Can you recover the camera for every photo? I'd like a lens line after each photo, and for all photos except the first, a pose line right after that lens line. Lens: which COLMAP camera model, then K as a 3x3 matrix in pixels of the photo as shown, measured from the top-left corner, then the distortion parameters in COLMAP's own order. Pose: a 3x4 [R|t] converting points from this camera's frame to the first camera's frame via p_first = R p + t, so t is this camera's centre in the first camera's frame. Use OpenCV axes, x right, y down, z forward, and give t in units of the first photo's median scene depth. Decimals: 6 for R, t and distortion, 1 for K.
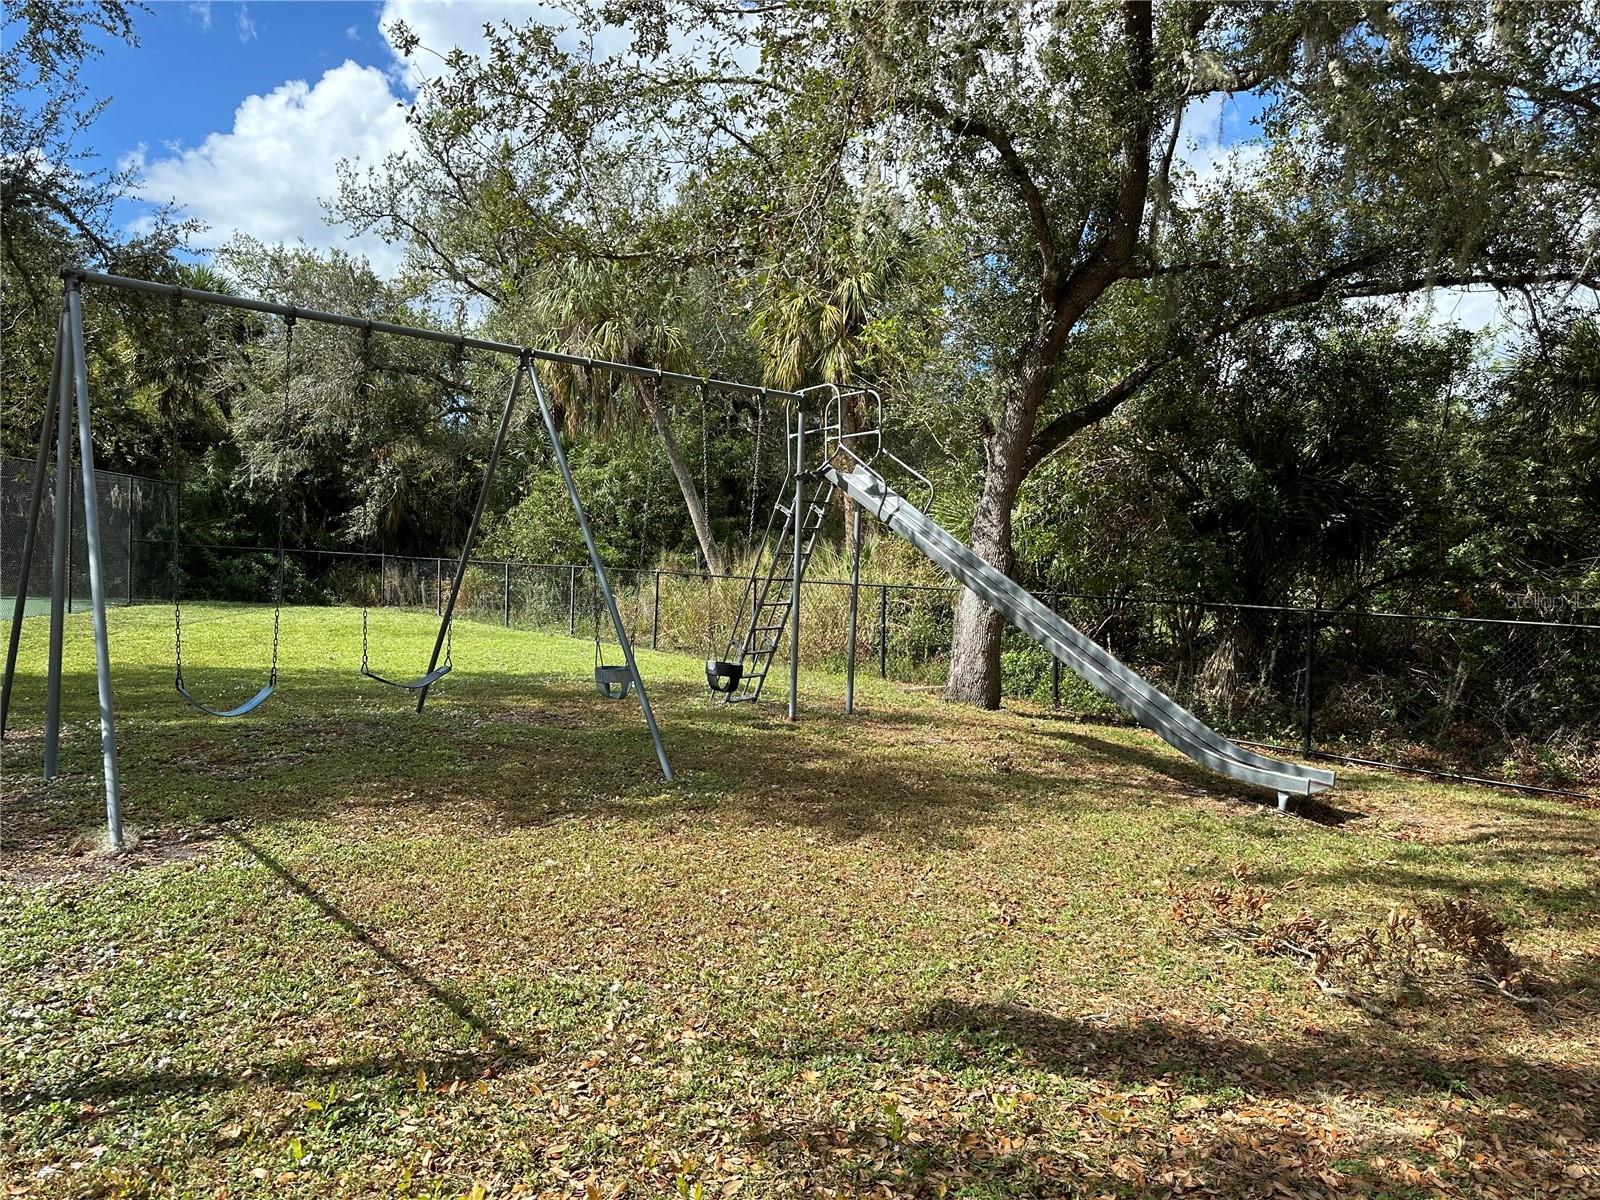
lens RADIAL K [[1124.9, 0, 798.9], [0, 1124.9, 598.5], [0, 0, 1]] dist [0.018154, -0.015460]
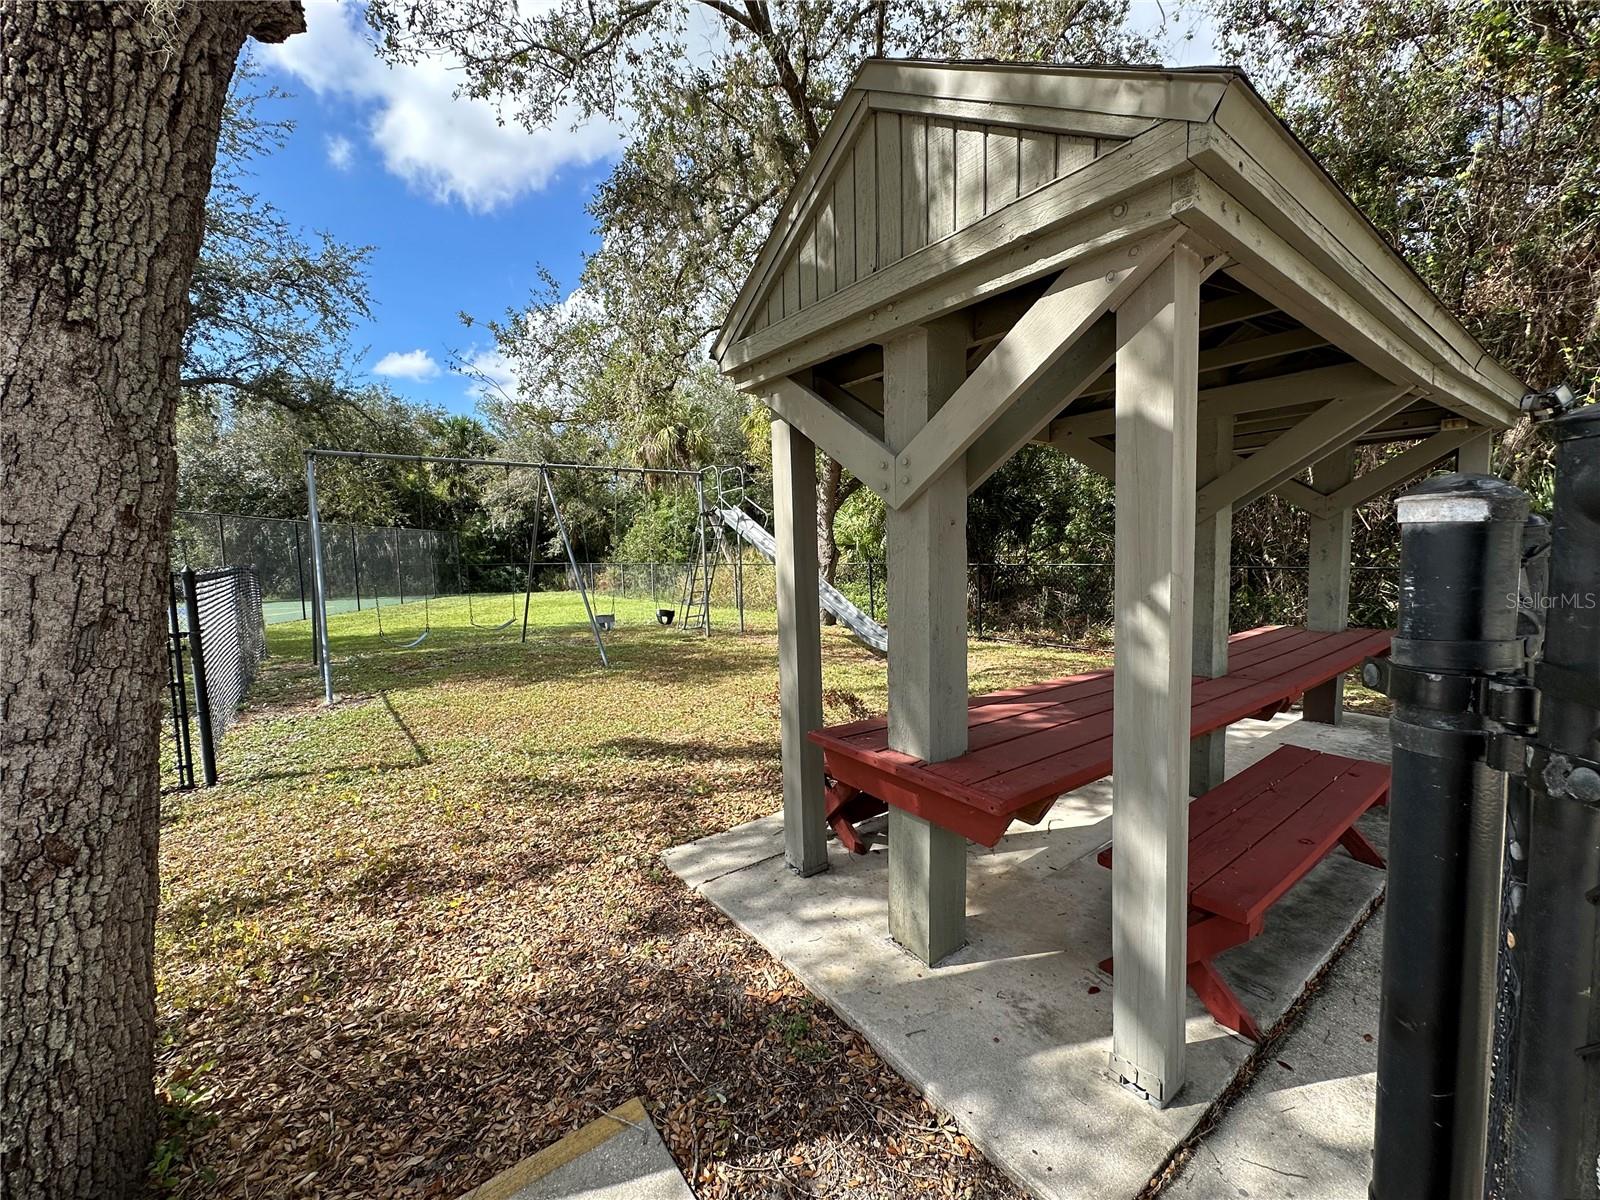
lens RADIAL K [[642.7, 0, 803.5], [0, 642.7, 600.7], [0, 0, 1]] dist [-0.002242, 0.000508]
pose [[0.996708, -0.062915, -0.051134, 0.085920], [0.065207, 0.996881, 0.044465, 0.001768], [0.048177, -0.047653, 0.997701, -0.052287]]
